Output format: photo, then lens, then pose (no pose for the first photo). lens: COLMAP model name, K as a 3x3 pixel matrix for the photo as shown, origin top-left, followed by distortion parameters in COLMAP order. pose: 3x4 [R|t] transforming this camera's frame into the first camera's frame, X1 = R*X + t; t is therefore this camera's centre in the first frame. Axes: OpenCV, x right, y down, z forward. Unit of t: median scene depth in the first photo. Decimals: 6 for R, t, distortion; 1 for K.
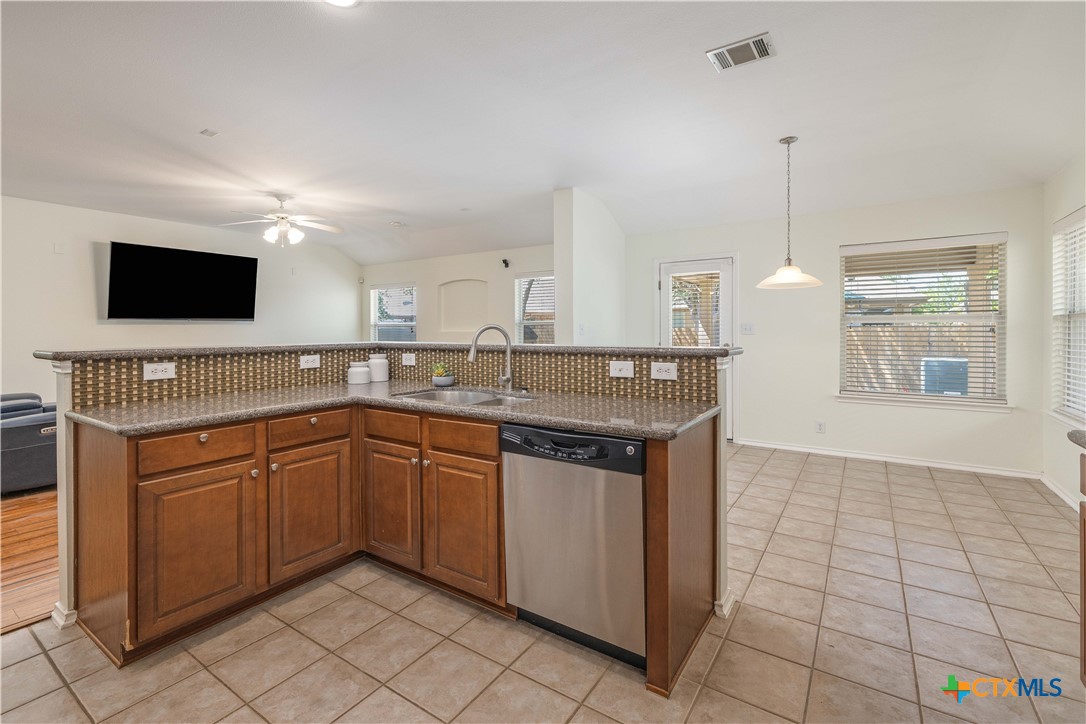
lens RADIAL K [[480.2, 0, 544.9], [0, 480.2, 332.0], [0, 0, 1]] dist [0.001739, 0.000128]
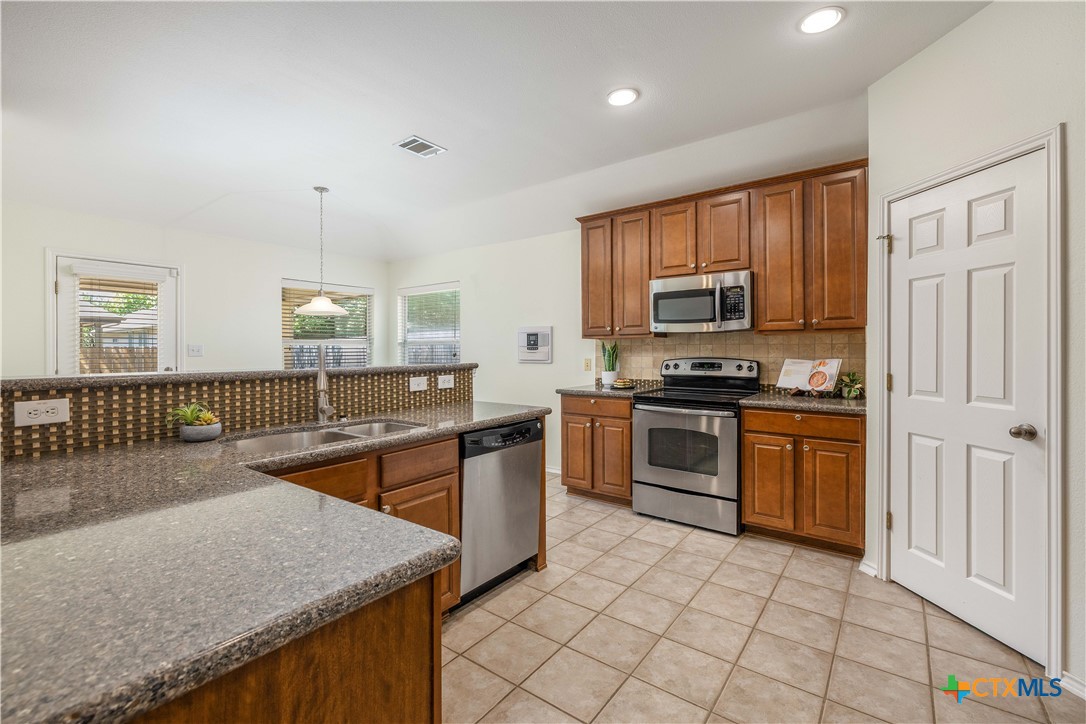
lens RADIAL K [[472.4, 0, 544.3], [0, 472.4, 351.2], [0, 0, 1]] dist [-0.000155, 0.000019]
pose [[0.058671, -0.000758, 0.998277, -0.980540], [0.007623, 0.999971, 0.000311, -0.000452], [-0.998248, 0.007592, 0.058676, 0.628743]]
